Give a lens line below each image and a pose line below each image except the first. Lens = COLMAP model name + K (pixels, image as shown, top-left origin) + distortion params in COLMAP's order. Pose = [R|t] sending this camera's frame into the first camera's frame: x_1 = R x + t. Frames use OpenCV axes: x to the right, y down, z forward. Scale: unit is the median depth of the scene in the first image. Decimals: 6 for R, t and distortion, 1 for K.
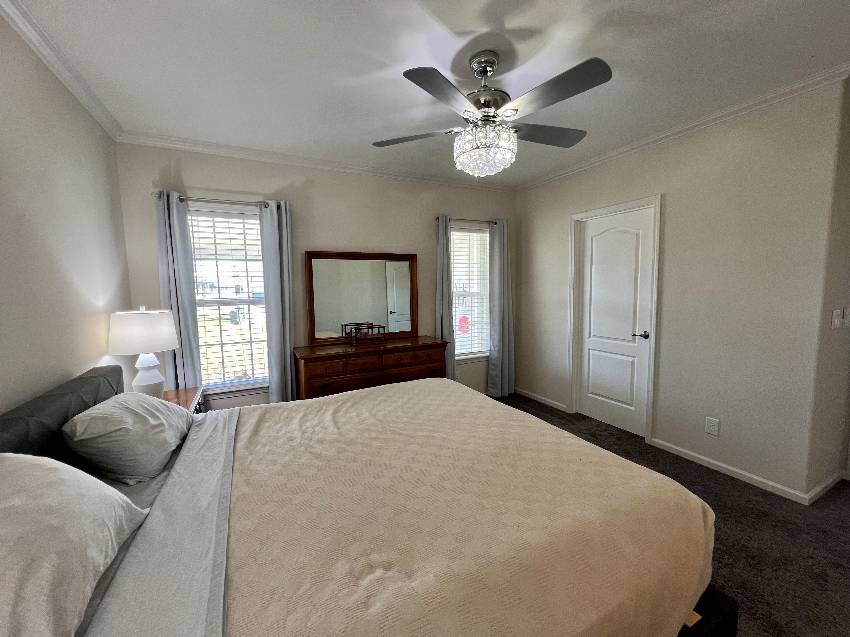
lens RADIAL K [[343.0, 0, 425.0], [0, 343.0, 318.5], [0, 0, 1]] dist [-0.001185, -0.000072]
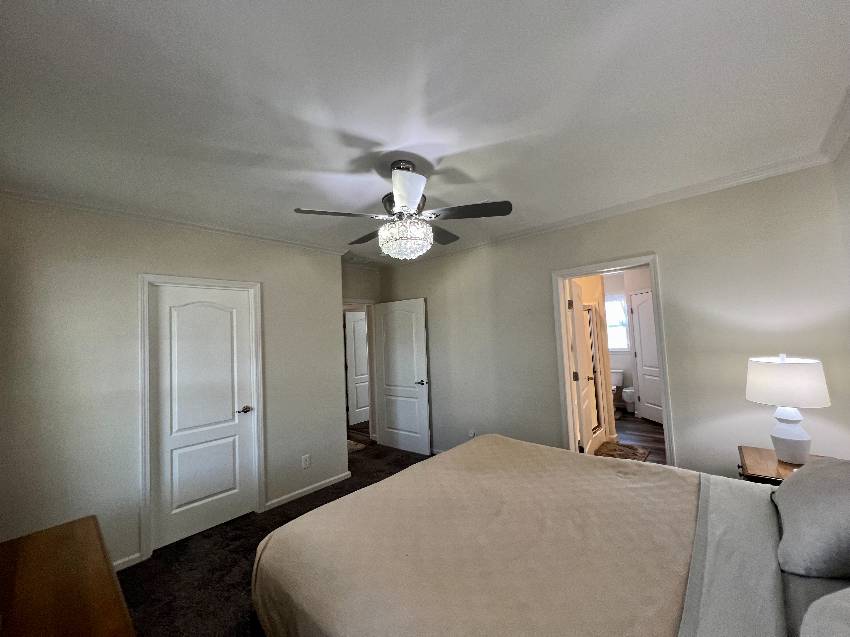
lens RADIAL K [[343.0, 0, 425.0], [0, 343.0, 318.5], [0, 0, 1]] dist [-0.001185, -0.000072]
pose [[-0.356246, 0.084114, 0.930598, -0.528279], [0.142701, 0.989155, -0.034779, -0.108112], [-0.923431, 0.120408, -0.364386, 0.827902]]
